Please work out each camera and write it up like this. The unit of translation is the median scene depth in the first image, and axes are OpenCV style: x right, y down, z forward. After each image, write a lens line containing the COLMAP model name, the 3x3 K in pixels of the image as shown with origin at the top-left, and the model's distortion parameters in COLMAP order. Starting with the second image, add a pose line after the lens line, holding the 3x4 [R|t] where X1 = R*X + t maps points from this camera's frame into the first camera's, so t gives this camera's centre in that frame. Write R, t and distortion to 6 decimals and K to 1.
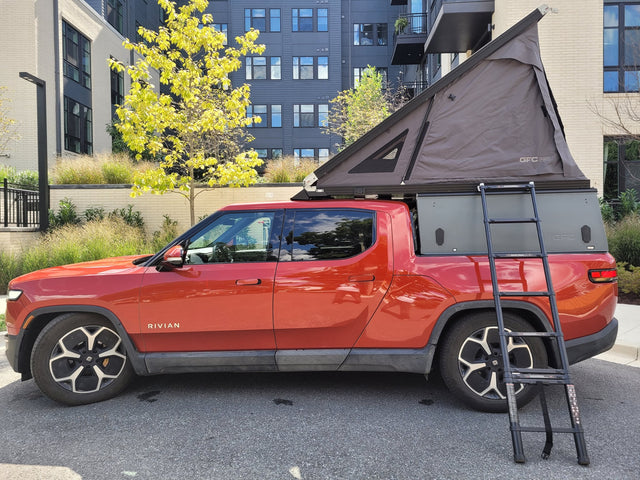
lens RADIAL K [[482.9, 0, 327.7], [0, 482.9, 239.6], [0, 0, 1]] dist [0.078269, -0.081386]
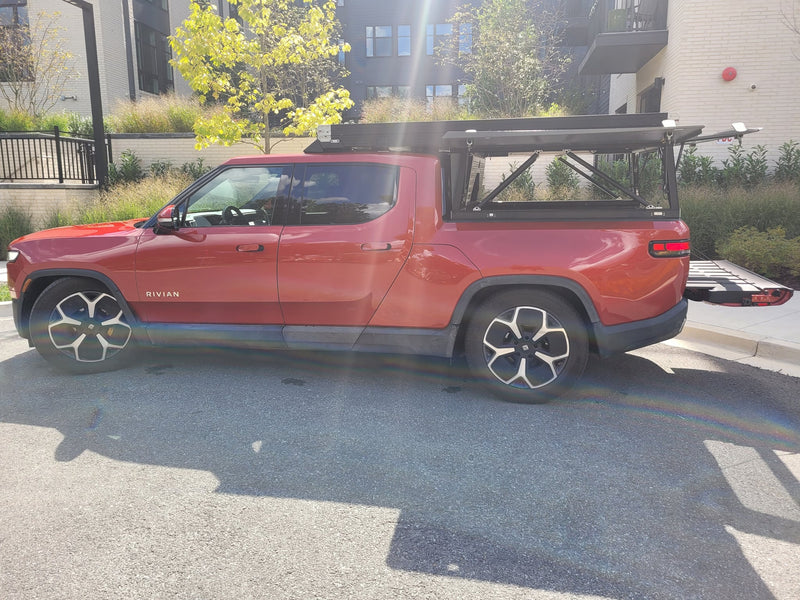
lens RADIAL K [[603.6, 0, 409.6], [0, 603.6, 299.4], [0, 0, 1]] dist [0.078269, -0.081386]
pose [[0.991556, 0.031041, -0.125911, 0.256908], [-0.011206, 0.987807, 0.155280, 0.004726], [0.129195, -0.152557, 0.979814, -0.053372]]
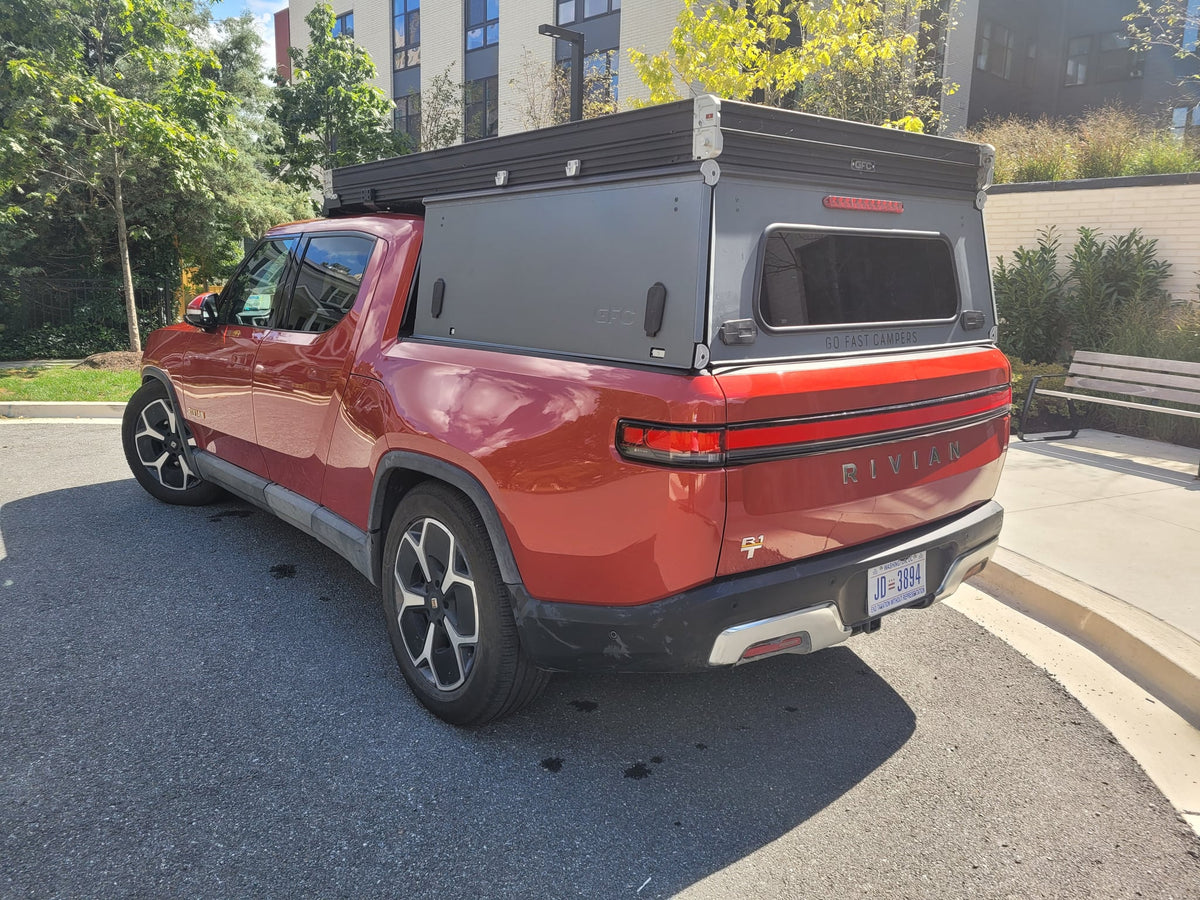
lens RADIAL K [[905.4, 0, 614.4], [0, 905.4, 449.2], [0, 0, 1]] dist [0.078269, -0.081386]
pose [[0.674823, 0.164293, -0.719459, 0.937832], [-0.051842, 0.983049, 0.175860, -0.024265], [0.736156, -0.081376, 0.671901, 0.562444]]
